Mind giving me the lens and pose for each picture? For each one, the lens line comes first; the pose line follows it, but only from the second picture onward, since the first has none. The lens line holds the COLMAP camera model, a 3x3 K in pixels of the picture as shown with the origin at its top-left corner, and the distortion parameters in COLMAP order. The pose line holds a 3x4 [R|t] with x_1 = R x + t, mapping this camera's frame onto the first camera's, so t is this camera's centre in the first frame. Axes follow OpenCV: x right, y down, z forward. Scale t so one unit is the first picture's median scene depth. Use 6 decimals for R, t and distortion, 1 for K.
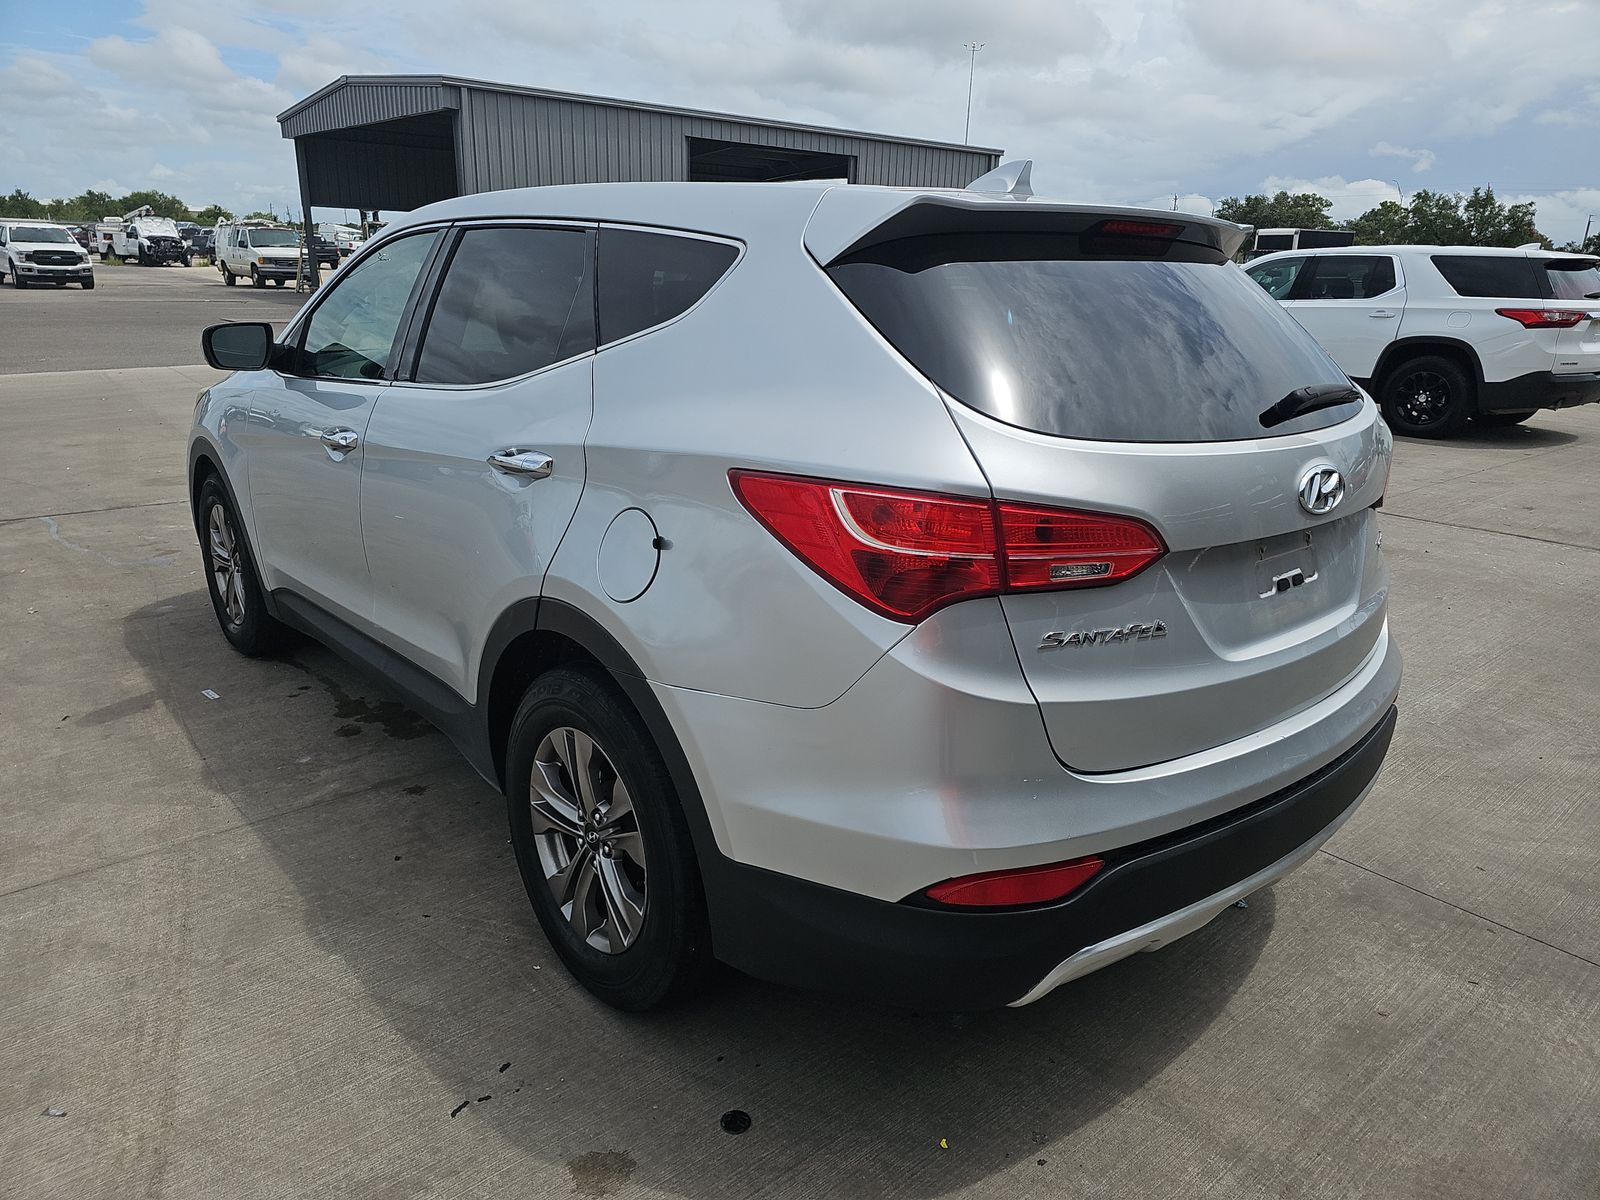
lens RADIAL K [[1068.6, 0, 800.0], [0, 1068.6, 600.0], [0, 0, 1]] dist [0.007646, -0.004135]
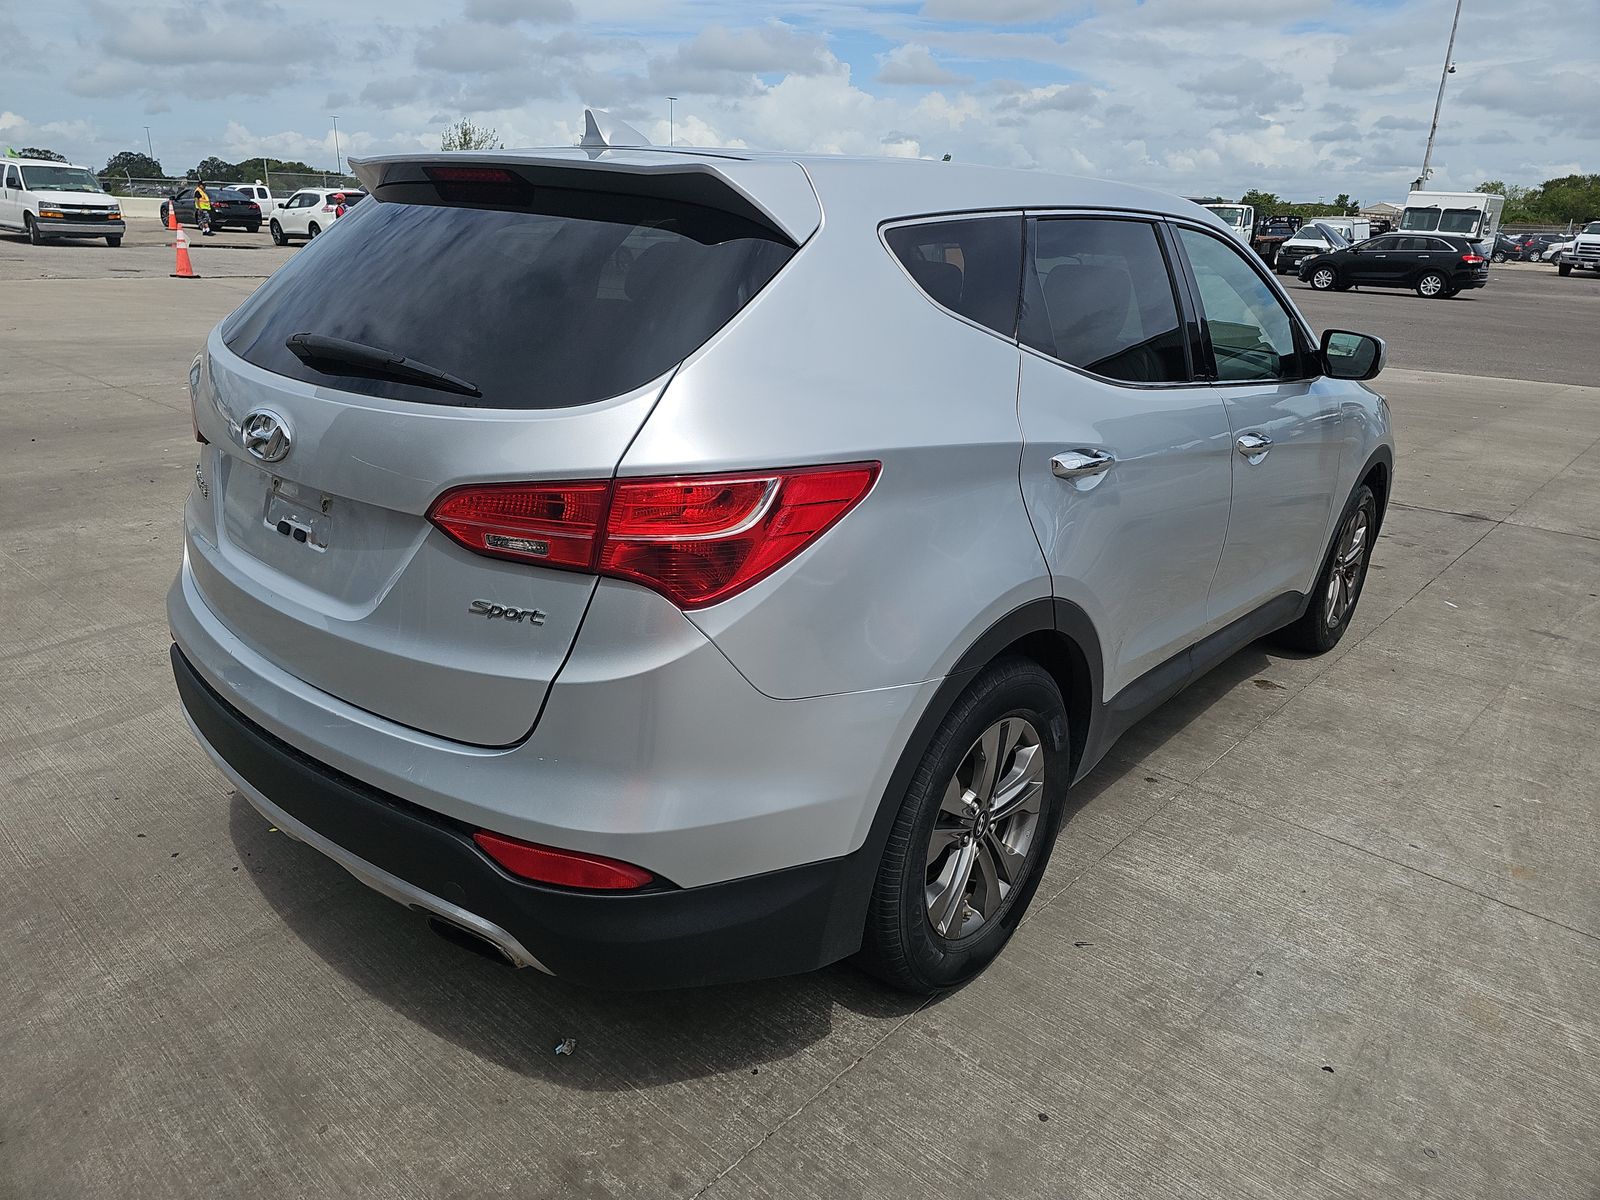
lens RADIAL K [[1068.6, 0, 800.0], [0, 1068.6, 600.0], [0, 0, 1]] dist [0.007646, -0.004135]
pose [[0.136710, 0.313624, -0.939654, 0.154681], [-0.332697, 0.908000, 0.254655, -0.038377], [0.933072, 0.277807, 0.228475, 0.130696]]
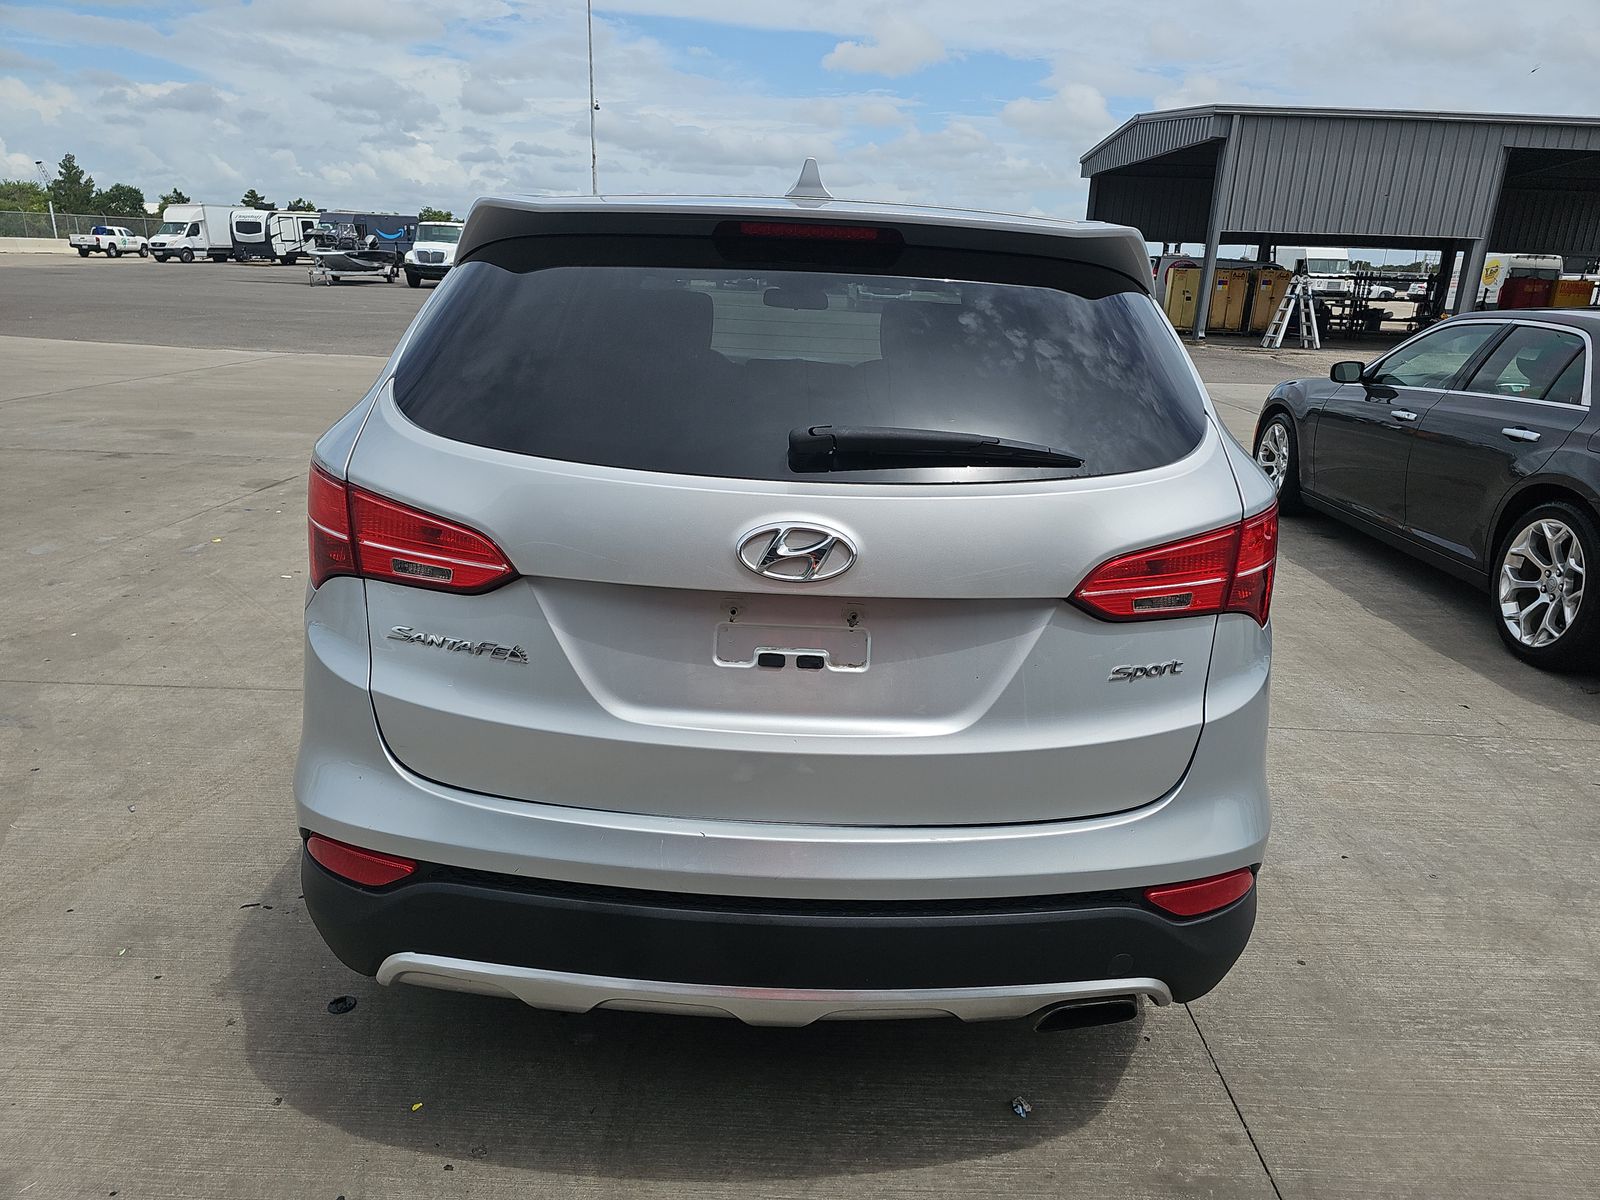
lens RADIAL K [[1057.5, 0, 822.5], [0, 1057.5, 613.6], [0, 0, 1]] dist [0.020305, -0.004801]
pose [[0.753896, 0.204020, -0.624513, 0.103058], [-0.212891, 0.975134, 0.061566, -0.011247], [0.621545, 0.086539, 0.778584, 0.041730]]
